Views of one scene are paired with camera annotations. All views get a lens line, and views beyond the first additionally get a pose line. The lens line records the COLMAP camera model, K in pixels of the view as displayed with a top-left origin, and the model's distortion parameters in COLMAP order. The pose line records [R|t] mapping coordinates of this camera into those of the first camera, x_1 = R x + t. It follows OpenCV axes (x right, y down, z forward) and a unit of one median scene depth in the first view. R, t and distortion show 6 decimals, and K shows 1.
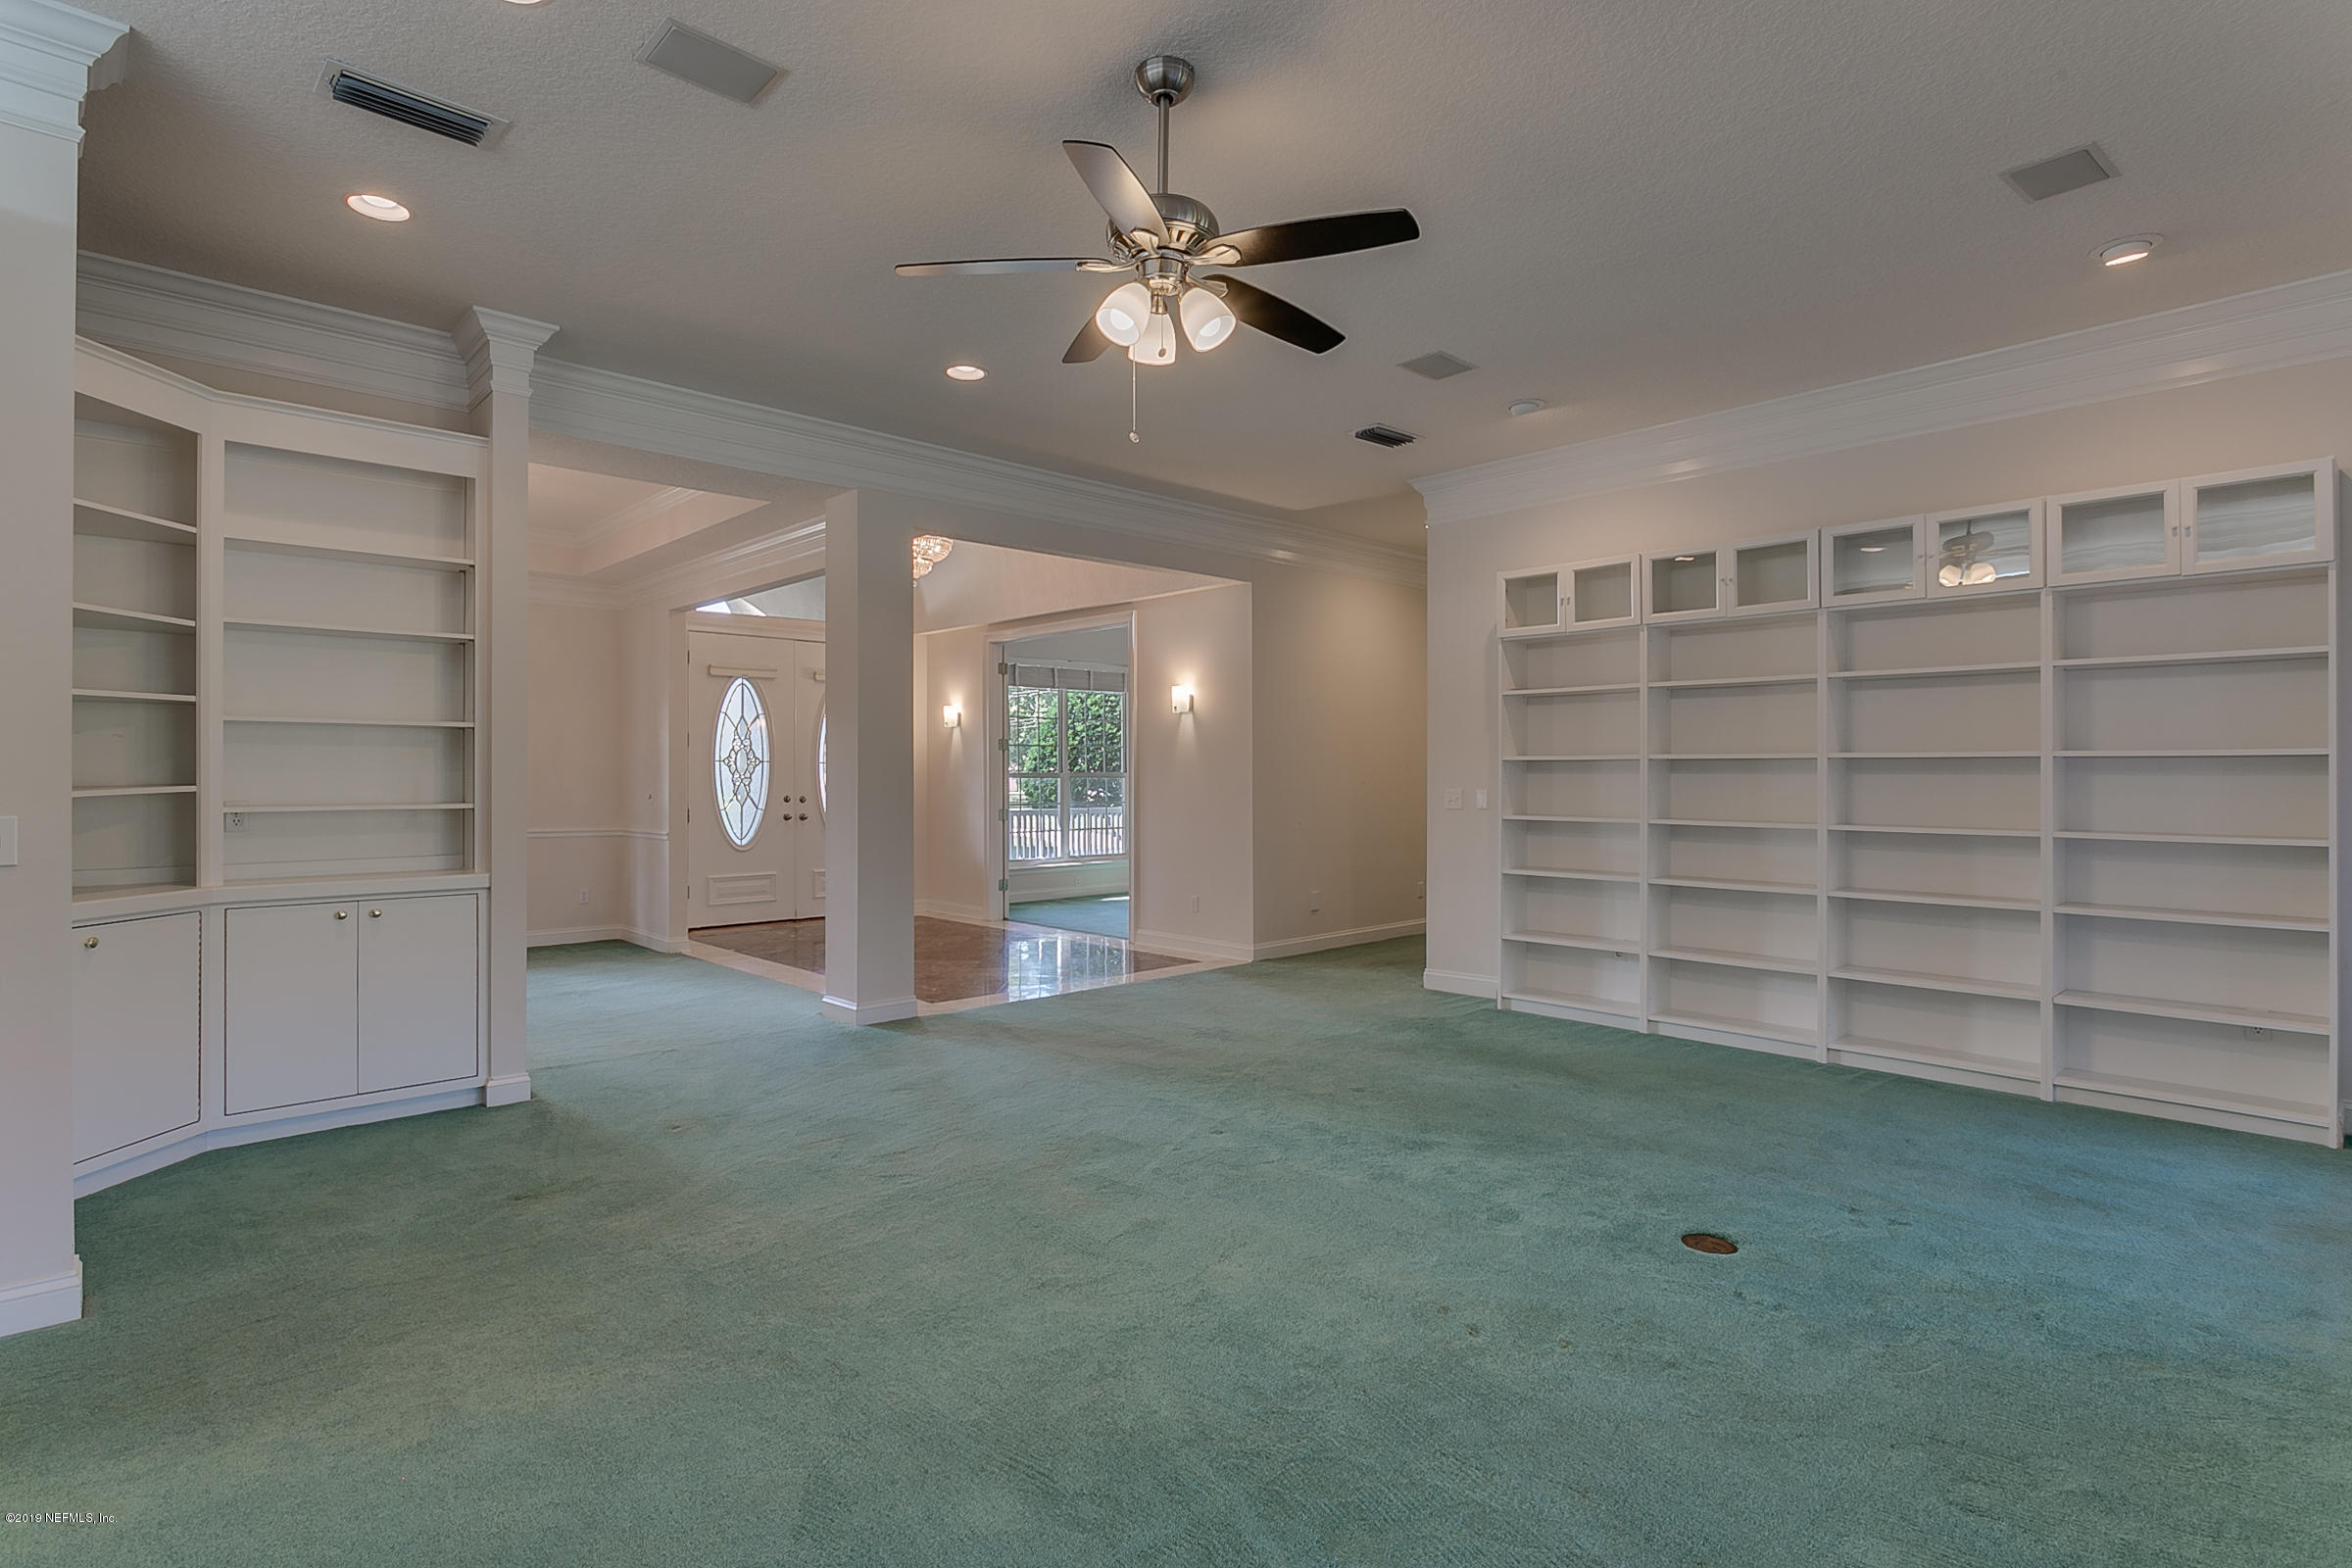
lens RADIAL K [[1168.5, 0, 1162.3], [0, 1168.5, 772.2], [0, 0, 1]] dist [-0.000915, -0.000961]
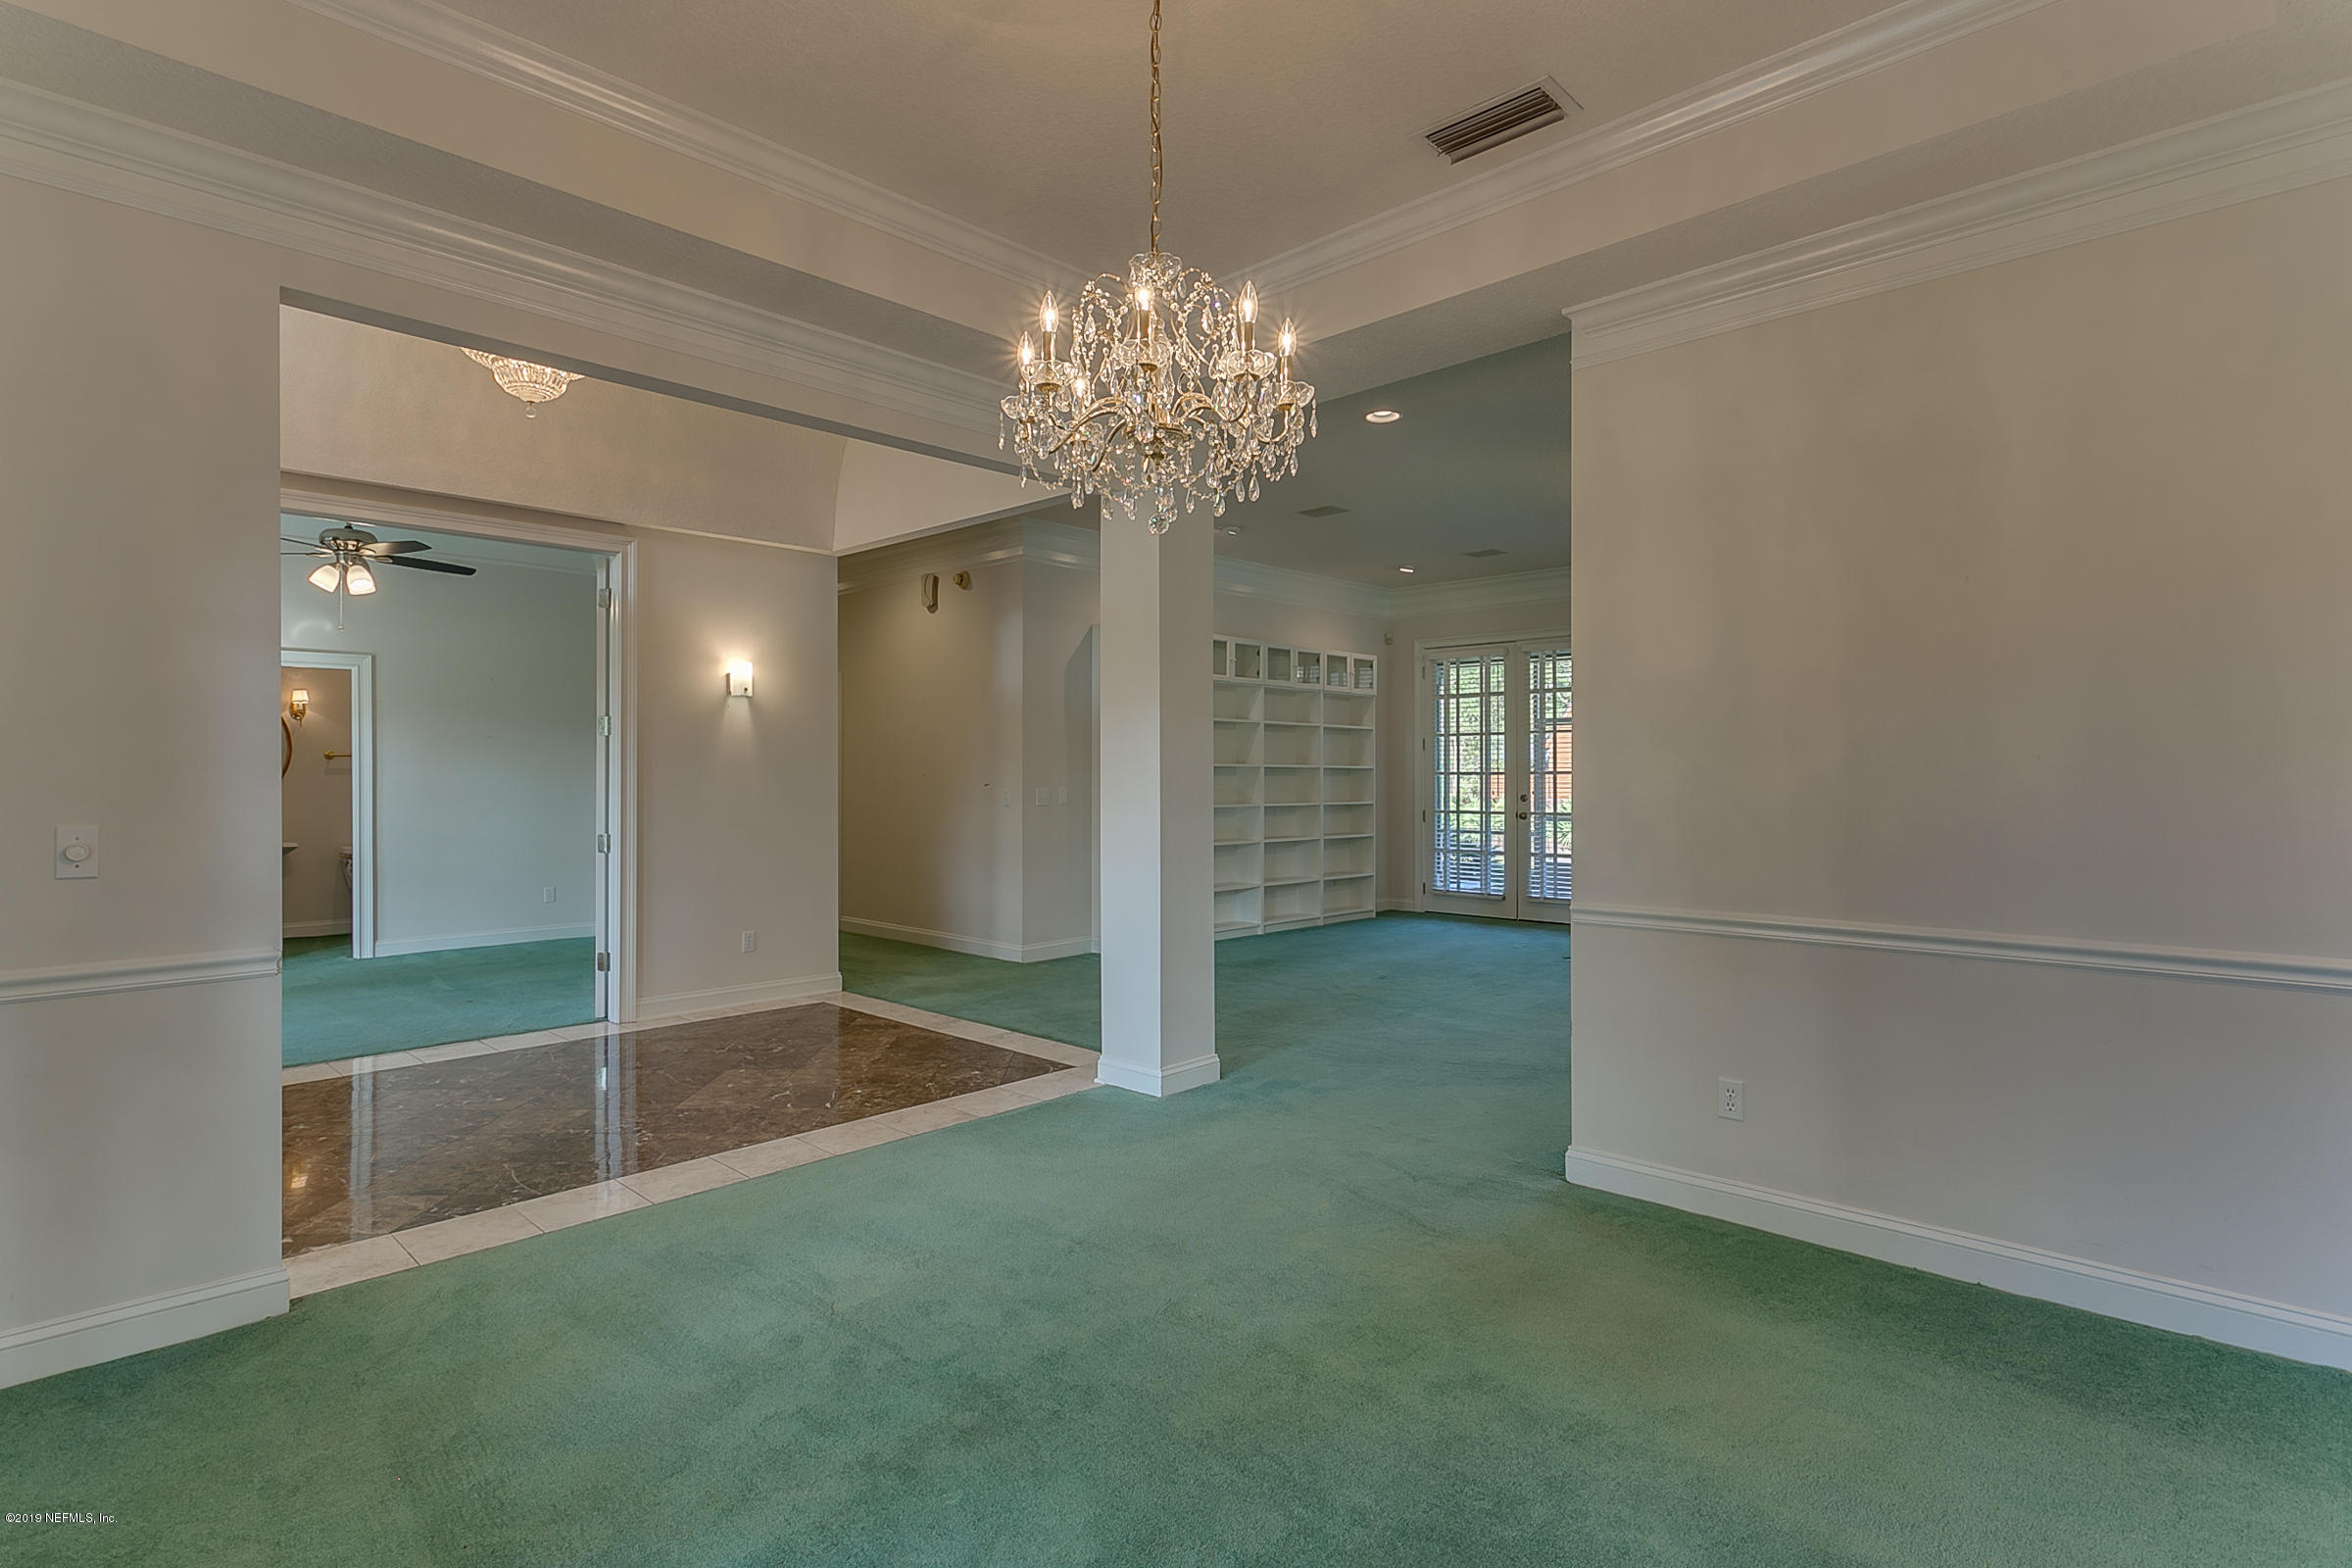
lens RADIAL K [[1168.5, 0, 1162.3], [0, 1168.5, 772.2], [0, 0, 1]] dist [-0.000915, -0.000961]
pose [[-0.040108, 0.004629, 0.999185, -0.704017], [0.000991, 0.999989, -0.004593, 0.002601], [-0.999195, 0.000806, -0.040112, 0.690635]]
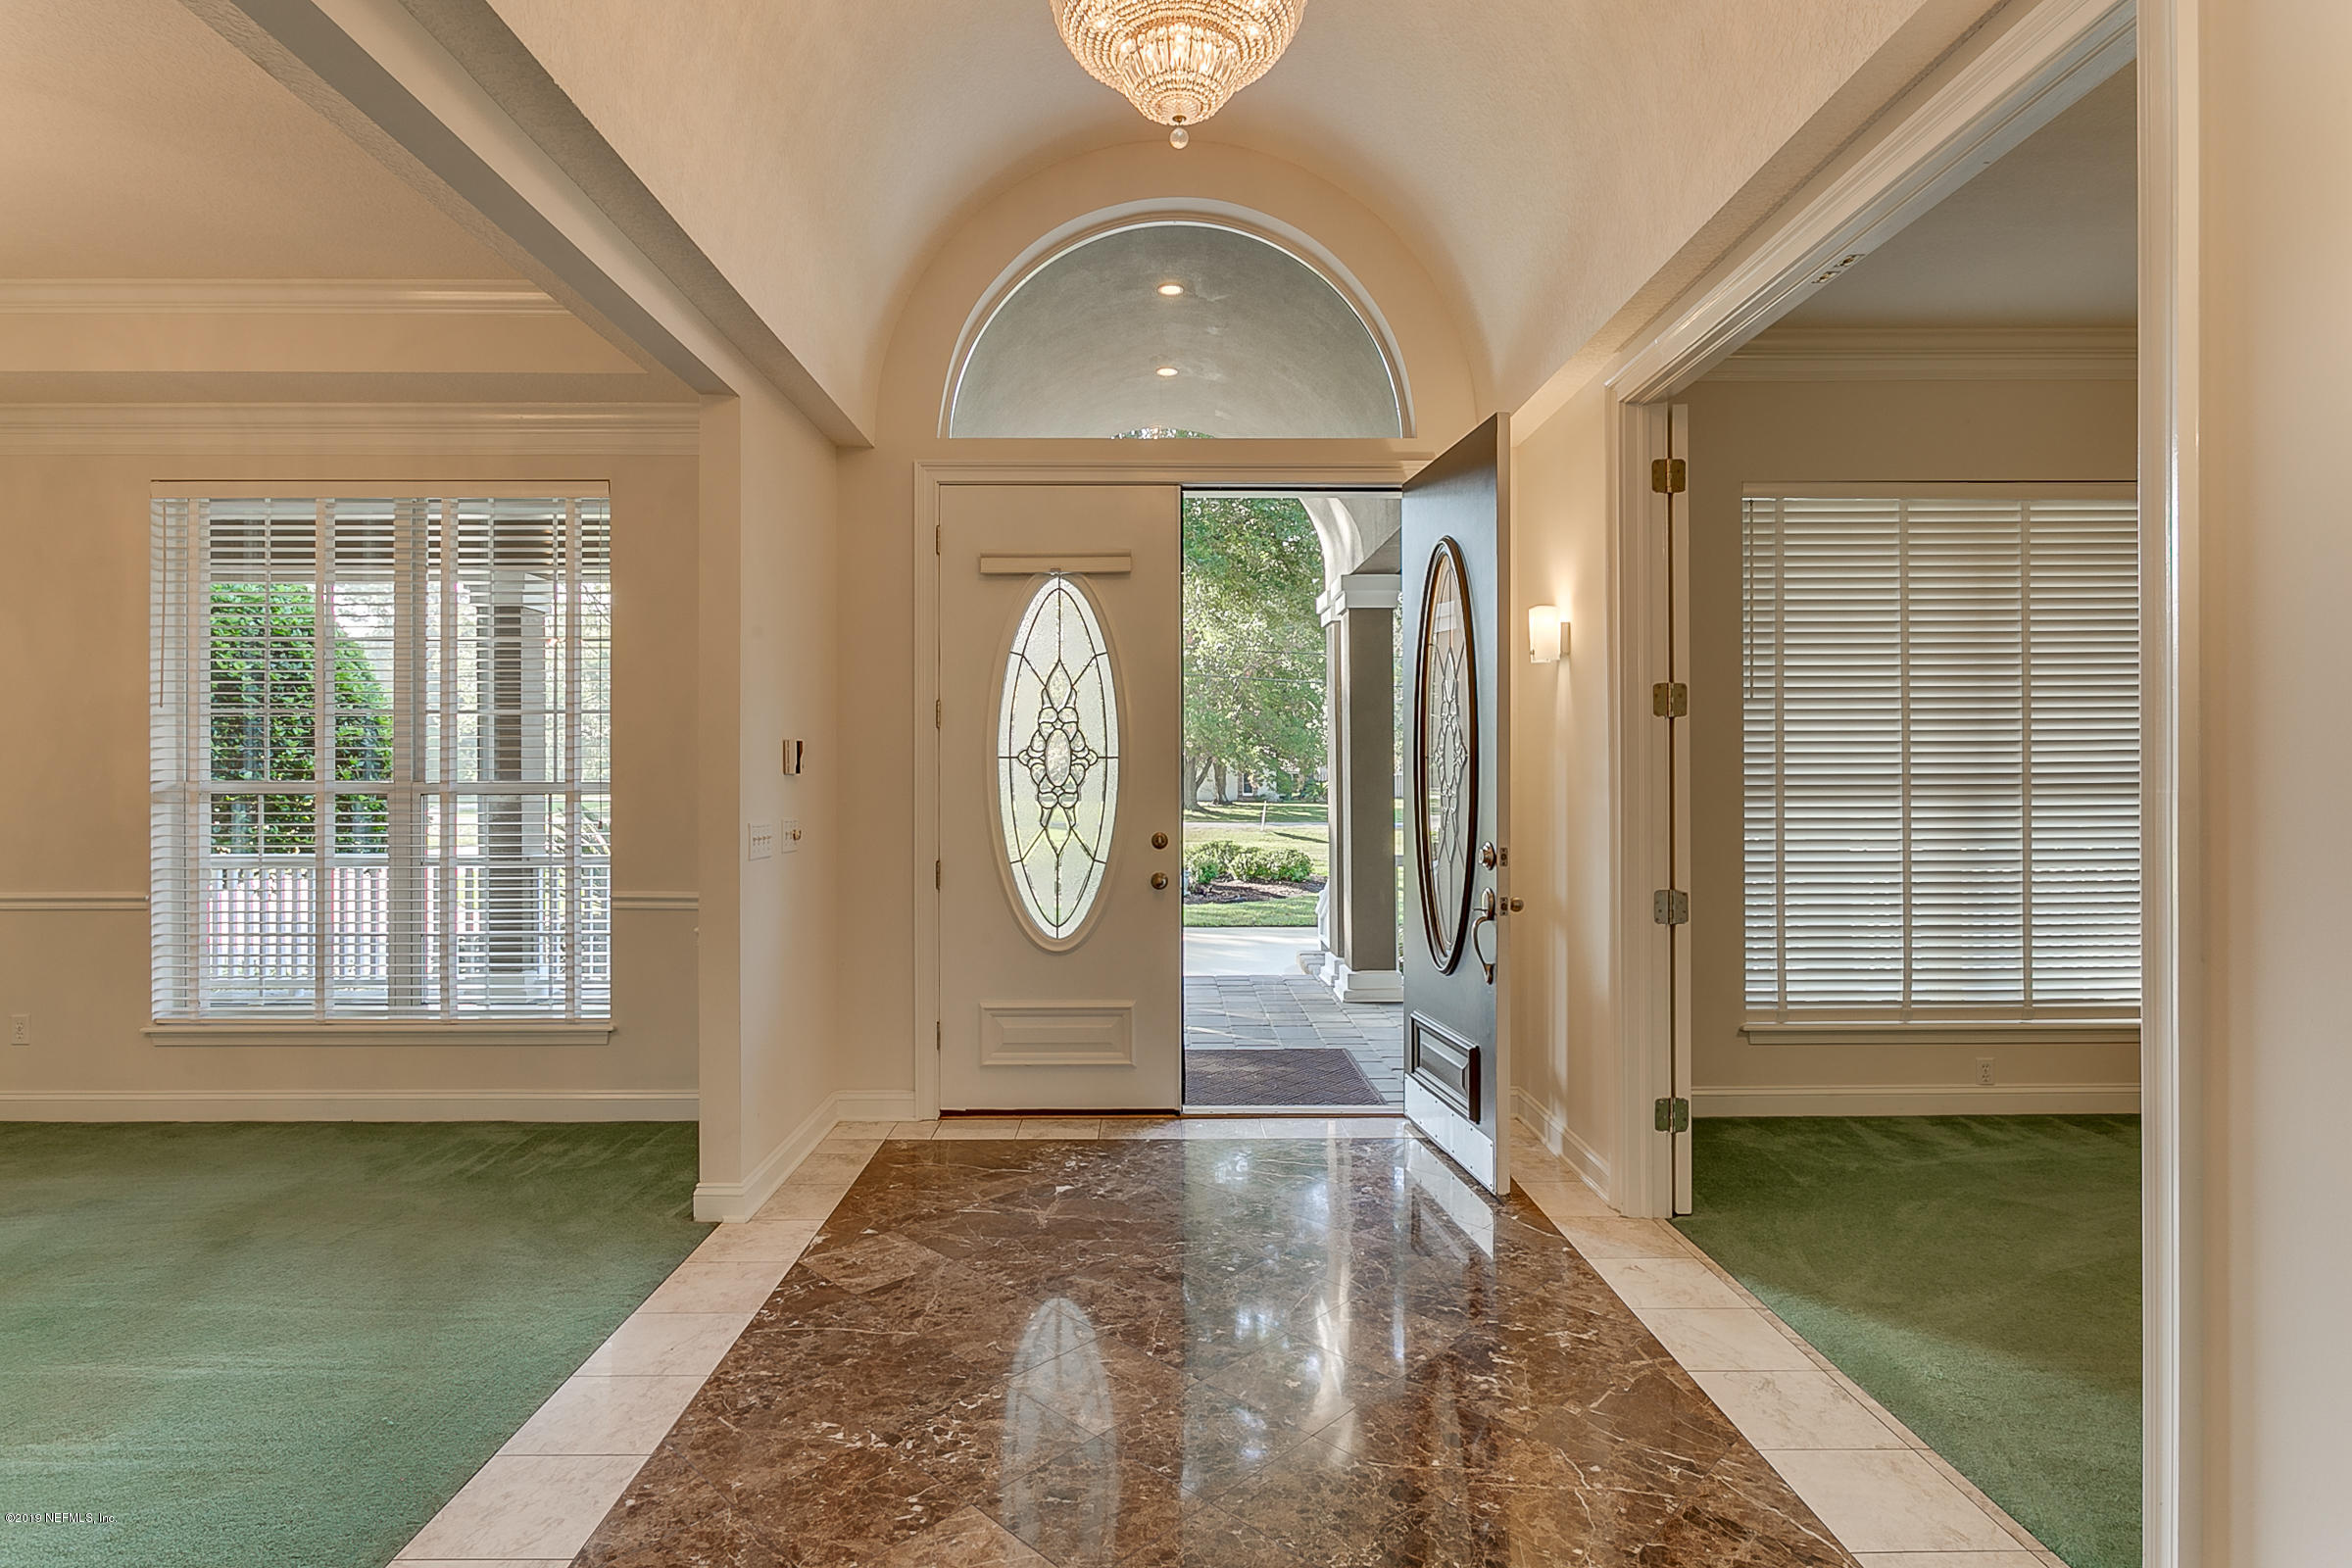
lens RADIAL K [[1180.9, 0, 1176.0], [0, 1180.9, 784.0], [0, 0, 1]] dist [-0.000261, -0.001393]
pose [[0.729966, 0.000820, -0.683483, -0.009339], [0.003928, 0.999978, 0.005394, -0.001382], [0.683472, -0.006622, 0.729947, 0.735781]]
